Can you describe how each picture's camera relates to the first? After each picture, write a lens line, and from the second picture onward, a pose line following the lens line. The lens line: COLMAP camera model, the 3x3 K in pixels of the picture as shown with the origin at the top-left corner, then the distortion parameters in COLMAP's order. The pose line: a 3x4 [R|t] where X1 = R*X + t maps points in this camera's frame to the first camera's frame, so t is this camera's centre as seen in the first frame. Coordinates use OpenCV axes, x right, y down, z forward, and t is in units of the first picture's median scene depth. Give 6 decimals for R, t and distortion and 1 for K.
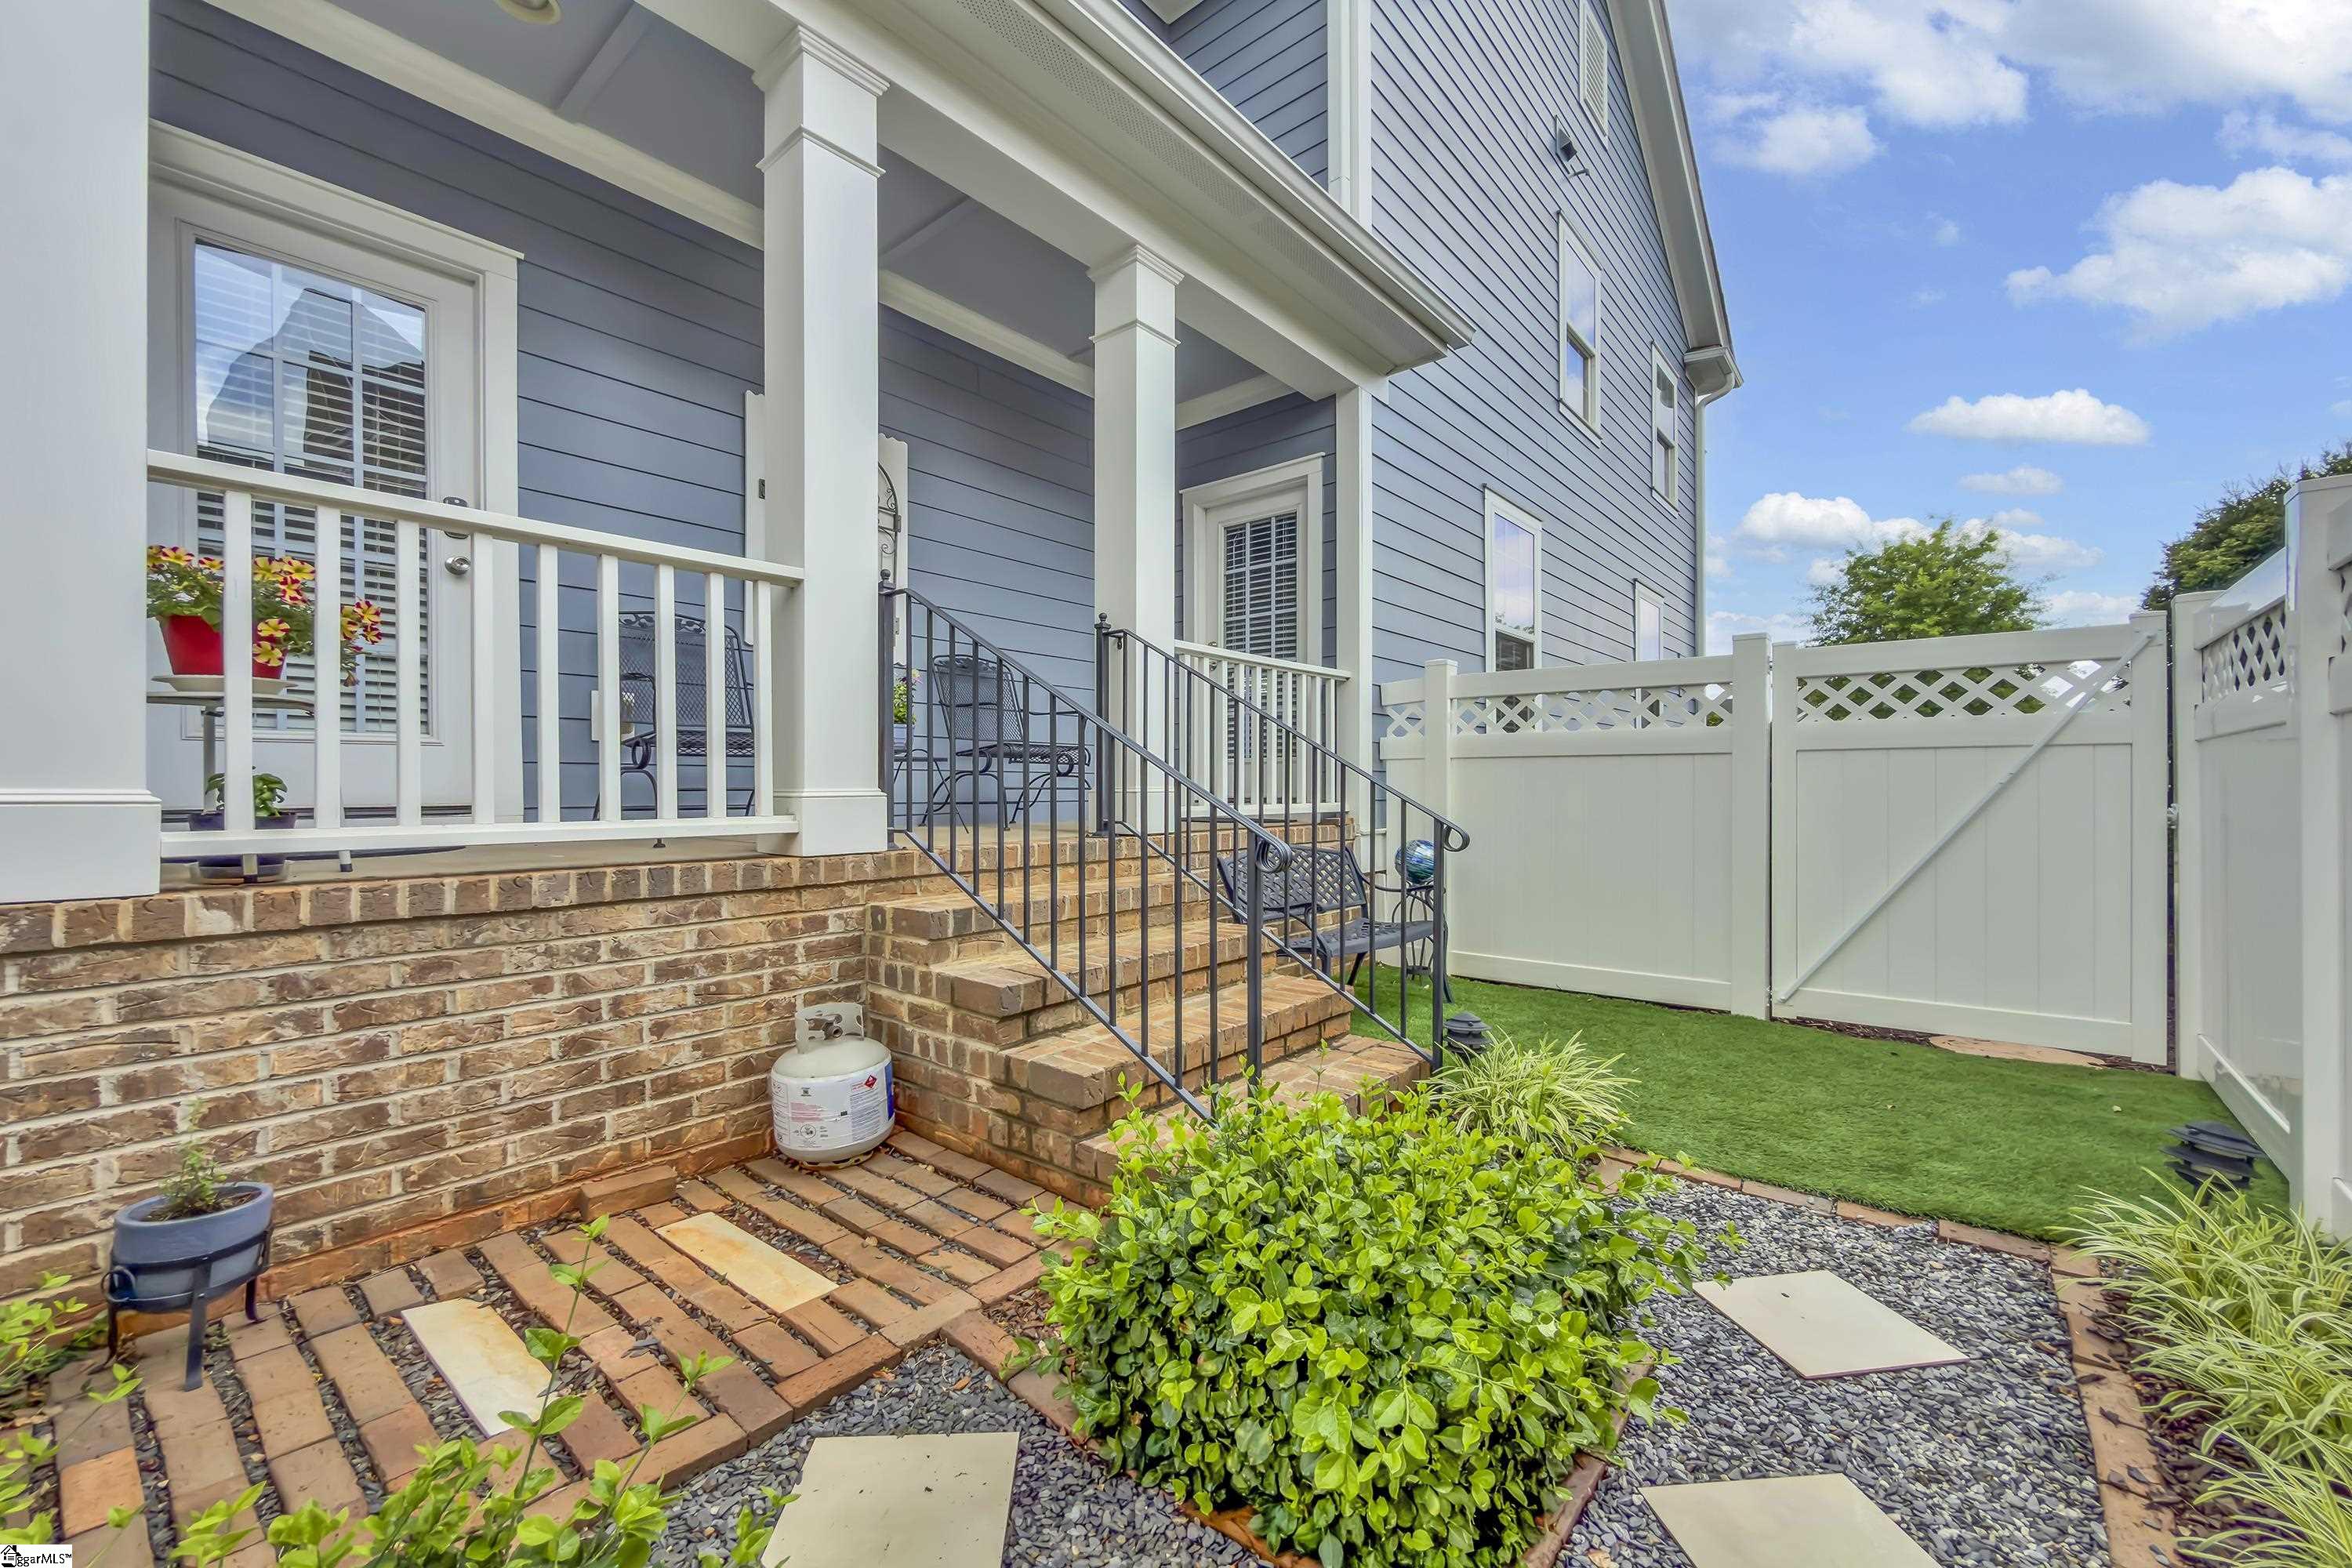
lens RADIAL K [[950.0, 0, 1175.2], [0, 950.0, 780.5], [0, 0, 1]] dist [-0.002109, 0.000099]
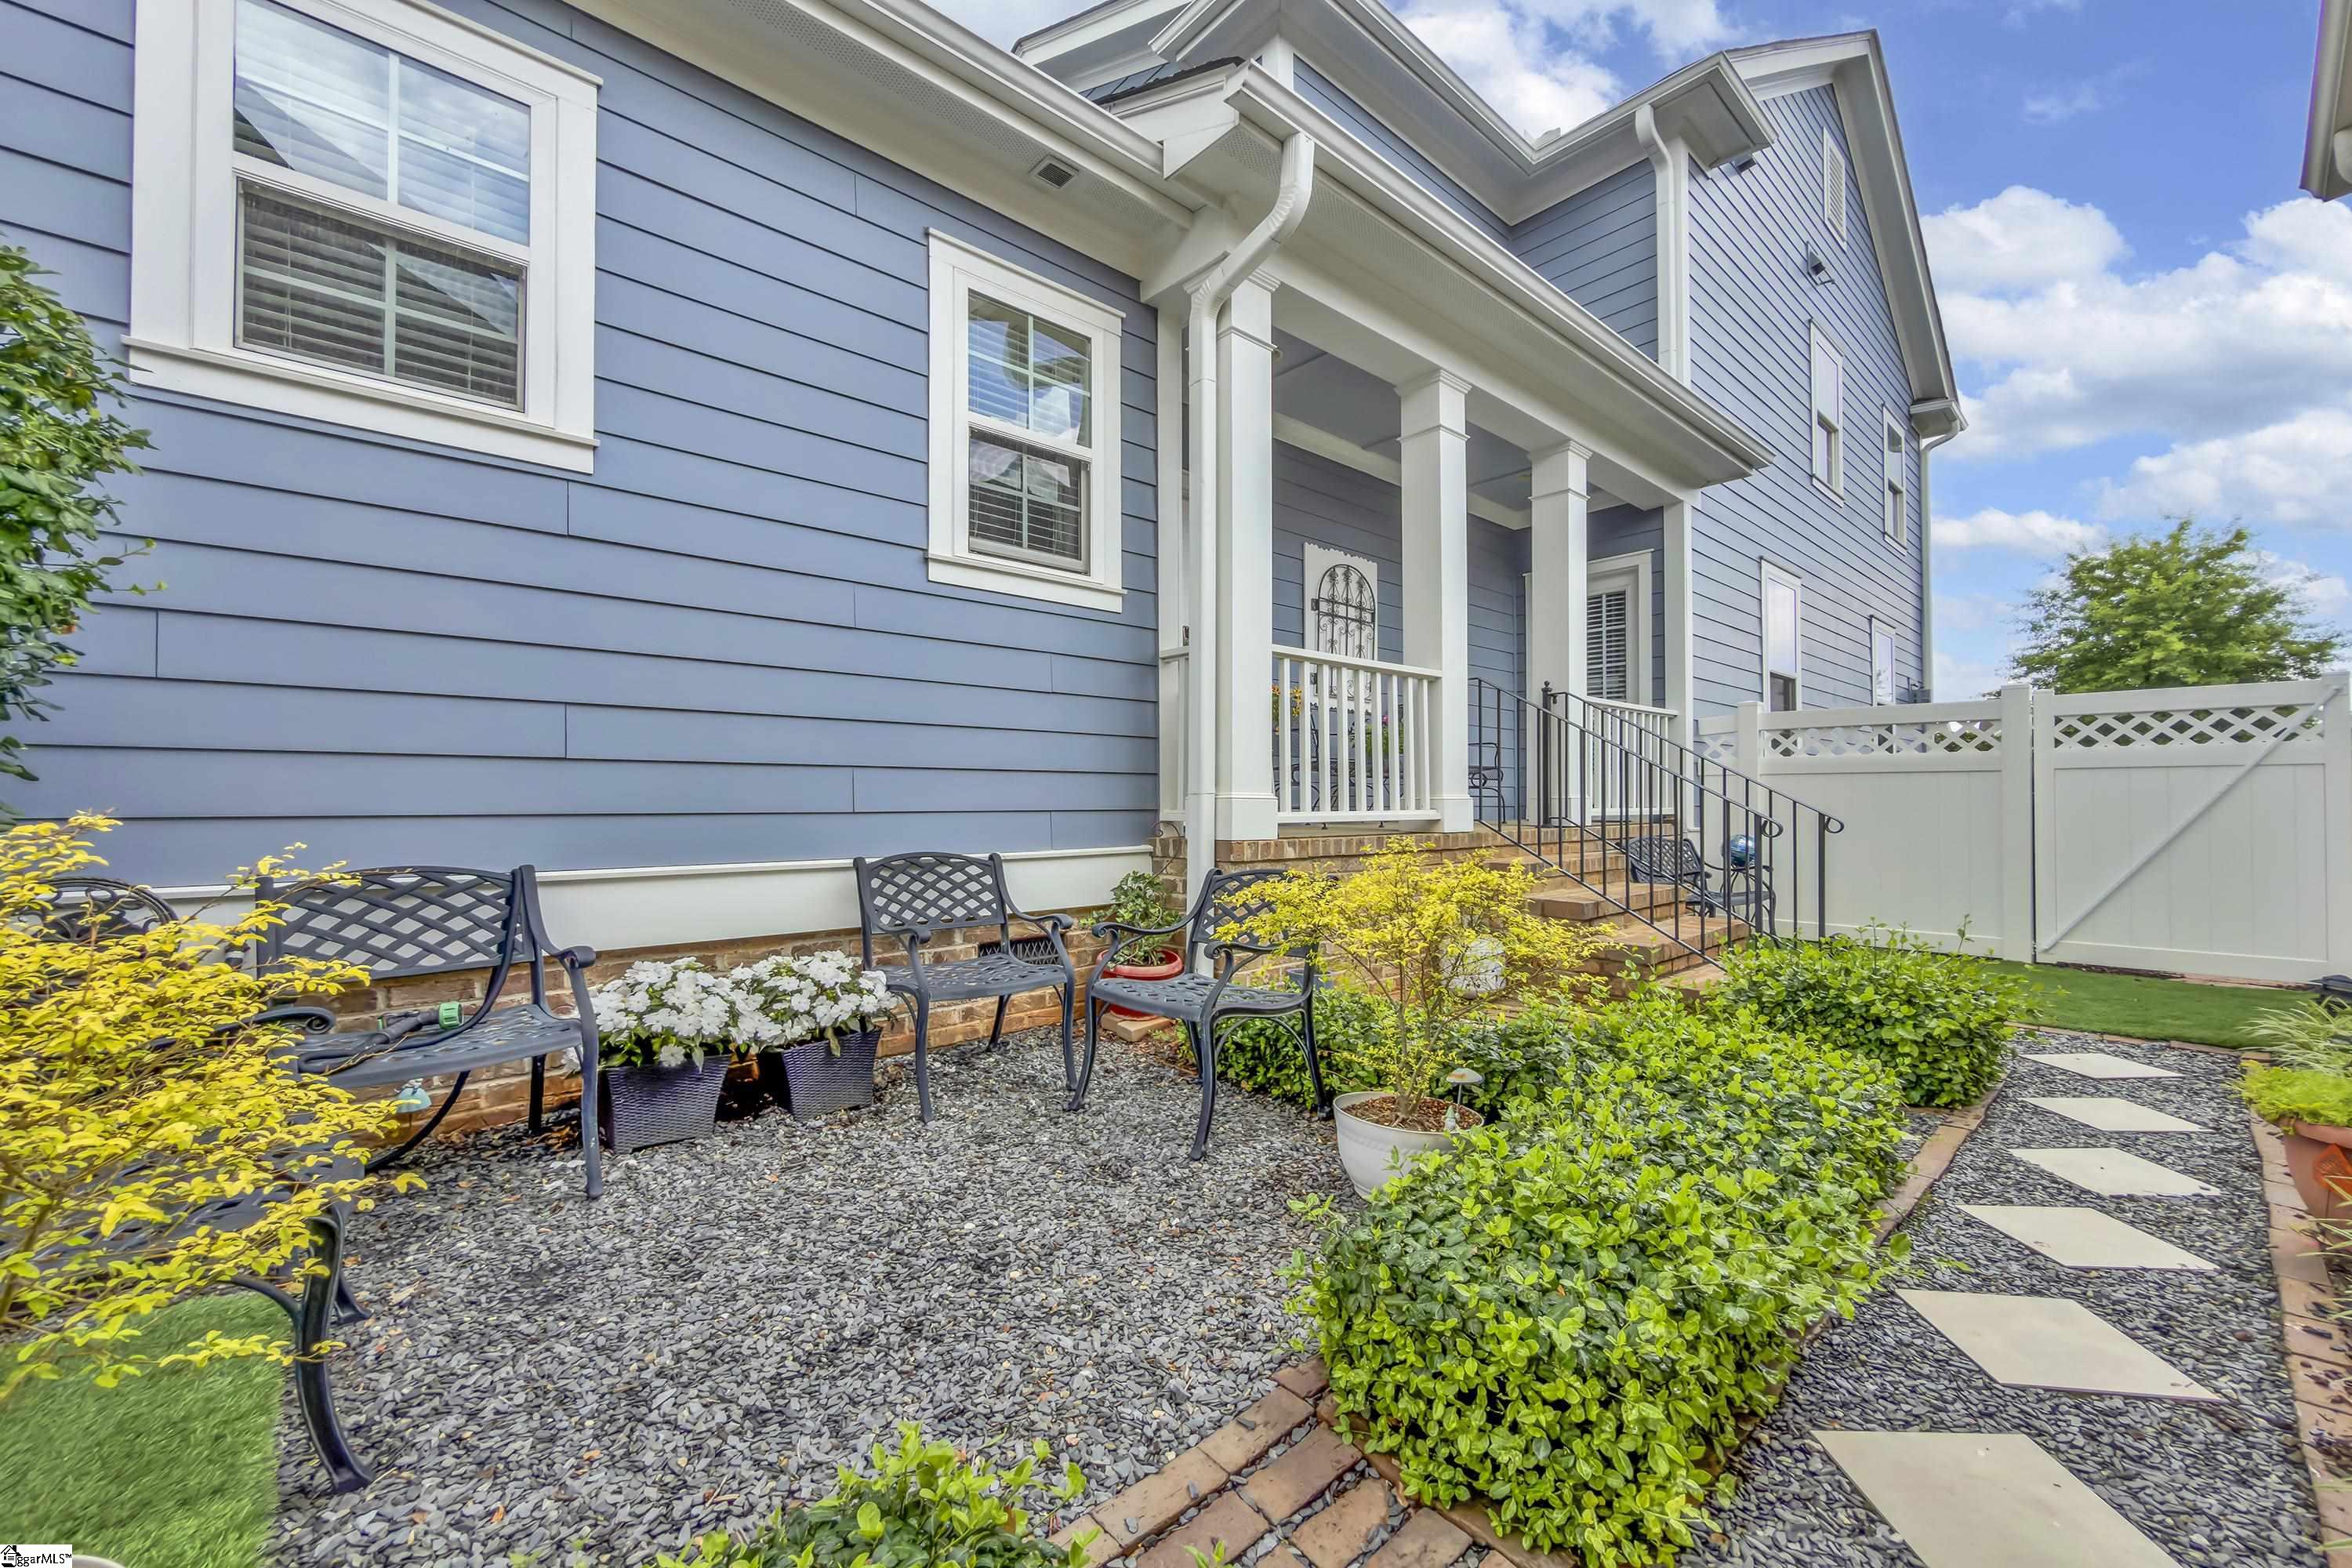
lens RADIAL K [[936.1, 0, 1176.0], [0, 936.1, 784.0], [0, 0, 1]] dist [-0.007524, -0.000126]
pose [[0.989041, -0.001853, -0.147628, -0.195929], [0.000175, 0.999935, -0.011377, 0.002663], [0.147640, 0.011227, 0.988977, -0.251705]]
